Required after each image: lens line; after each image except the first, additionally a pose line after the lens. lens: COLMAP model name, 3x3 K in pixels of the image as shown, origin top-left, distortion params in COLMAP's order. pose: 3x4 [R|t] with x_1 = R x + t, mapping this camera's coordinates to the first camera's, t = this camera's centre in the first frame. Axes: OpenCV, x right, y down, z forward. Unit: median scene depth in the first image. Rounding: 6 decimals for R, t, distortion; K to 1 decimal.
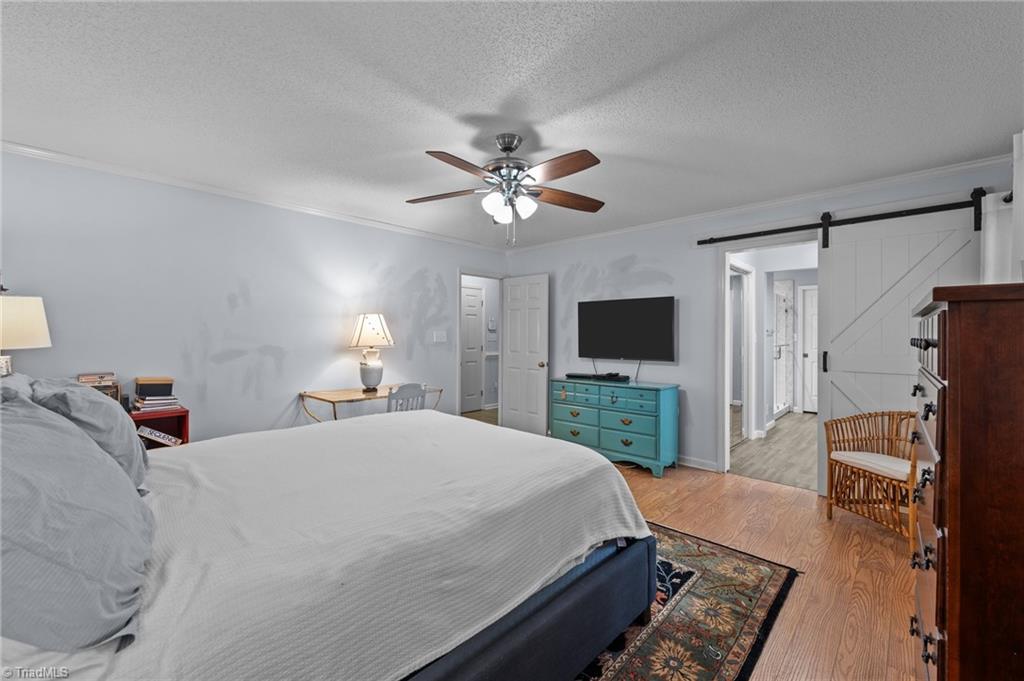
lens RADIAL K [[423.2, 0, 512.0], [0, 423.2, 340.5], [0, 0, 1]] dist [-0.001317, -0.000158]
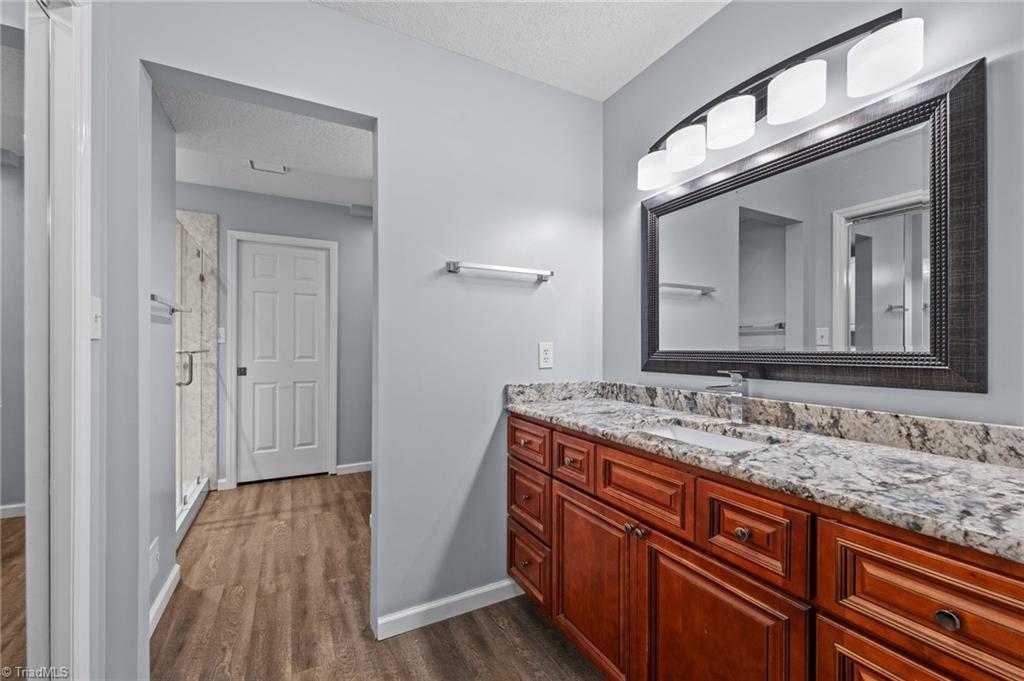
lens RADIAL K [[423.2, 0, 512.0], [0, 423.2, 340.5], [0, 0, 1]] dist [-0.001317, -0.000158]
pose [[0.328373, 0.010895, 0.944485, 0.323896], [0.013648, 0.999774, -0.016278, 0.011239], [-0.944450, 0.018236, 0.328150, 0.529844]]
